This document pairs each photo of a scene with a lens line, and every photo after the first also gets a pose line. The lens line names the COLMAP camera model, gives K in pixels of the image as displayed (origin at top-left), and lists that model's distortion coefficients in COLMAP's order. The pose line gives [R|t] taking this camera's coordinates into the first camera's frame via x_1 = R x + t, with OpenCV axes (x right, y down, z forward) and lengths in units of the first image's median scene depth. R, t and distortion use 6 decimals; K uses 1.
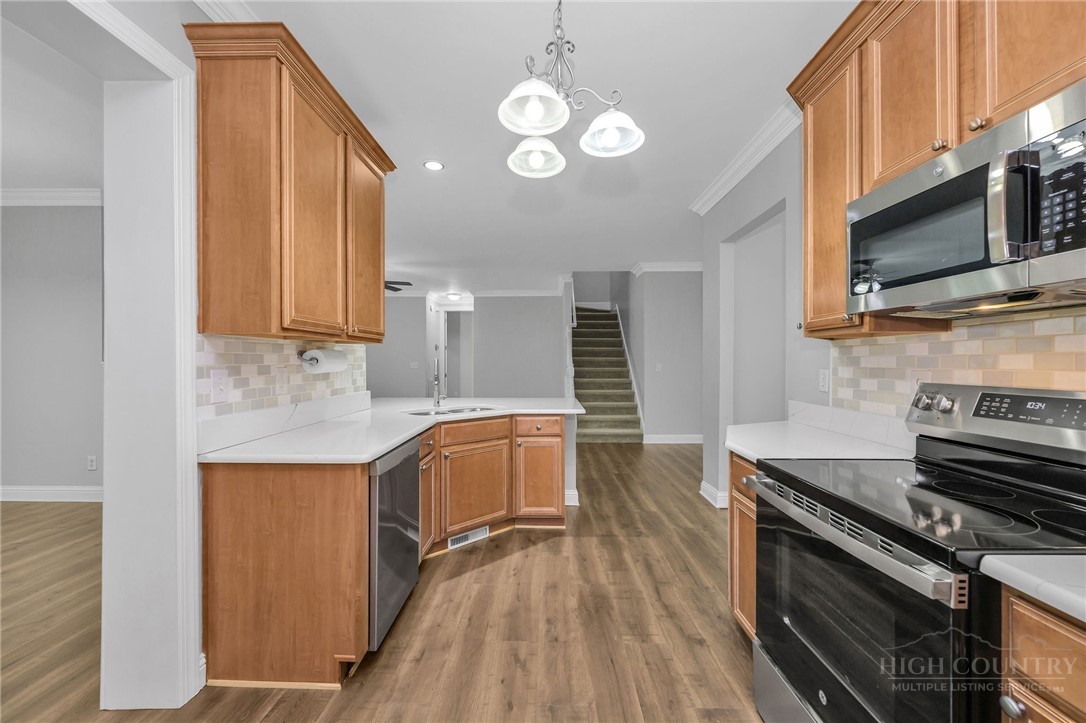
lens RADIAL K [[431.3, 0, 543.1], [0, 431.3, 358.1], [0, 0, 1]] dist [0.000718, -0.000881]
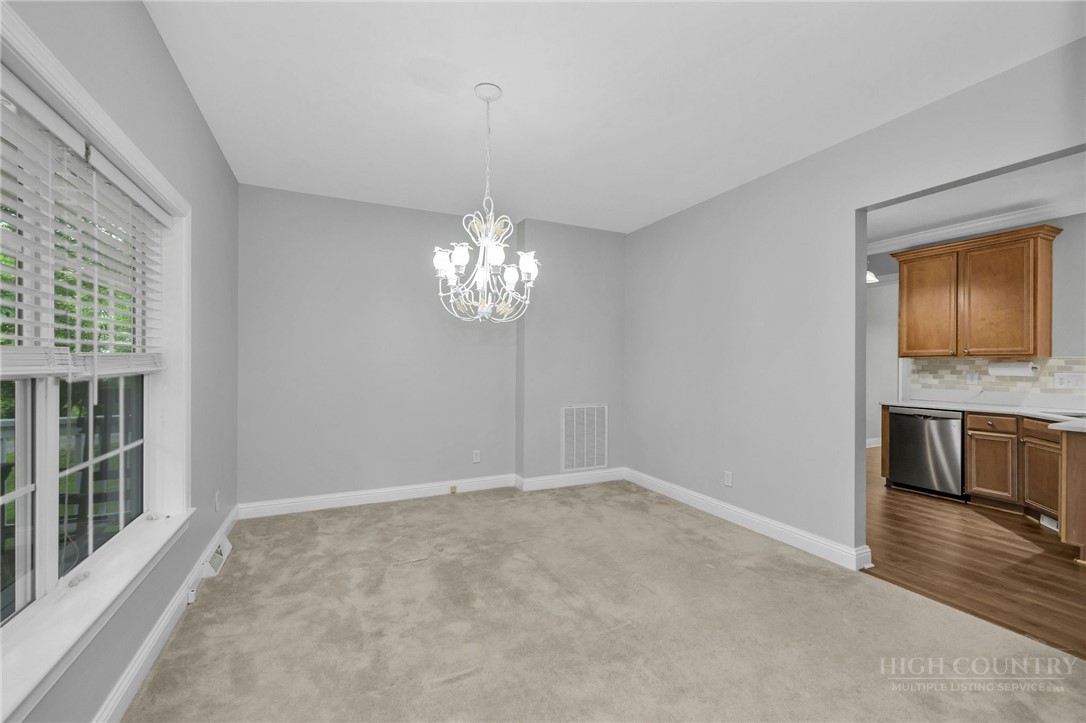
lens RADIAL K [[431.3, 0, 552.6], [0, 431.3, 366.8], [0, 0, 1]] dist [0.000718, -0.000881]
pose [[-0.897923, -0.003986, -0.440135, 2.105627], [-0.004893, 0.999988, 0.000925, 0.006116], [0.440126, 0.002984, -0.897931, 1.993235]]
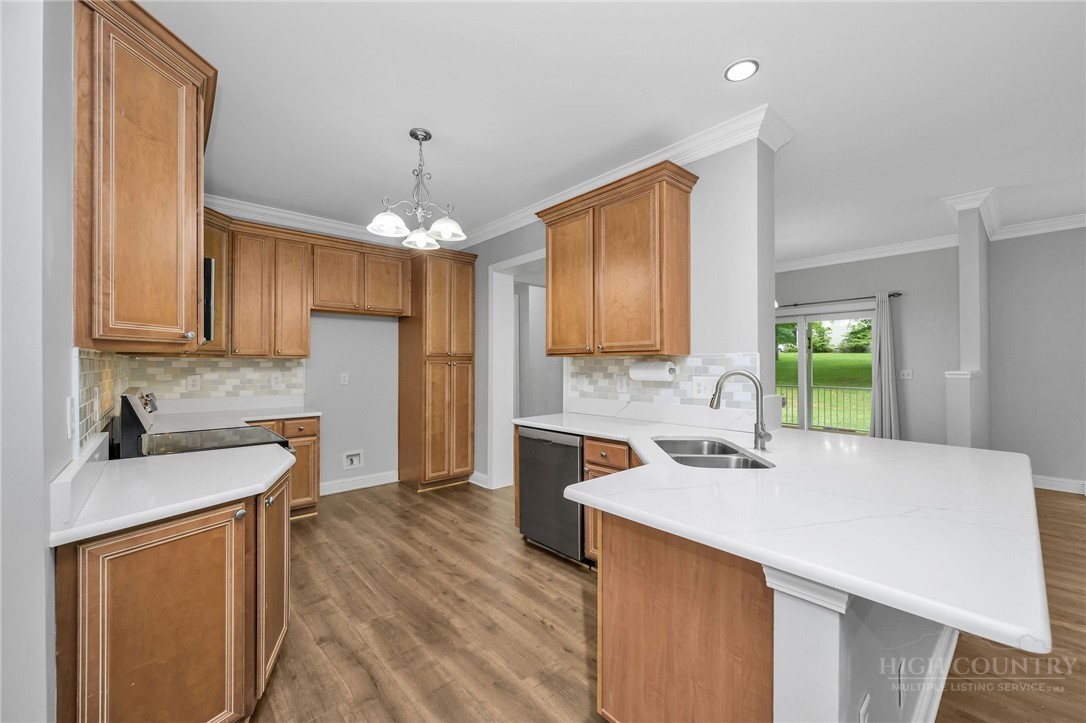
lens RADIAL K [[431.3, 0, 539.9], [0, 431.3, 365.9], [0, 0, 1]] dist [0.000718, -0.000881]
pose [[-0.740690, 0.007877, -0.671801, 0.613209], [0.008035, 0.999964, 0.002865, -0.016036], [0.671799, -0.003276, -0.740726, 1.951461]]
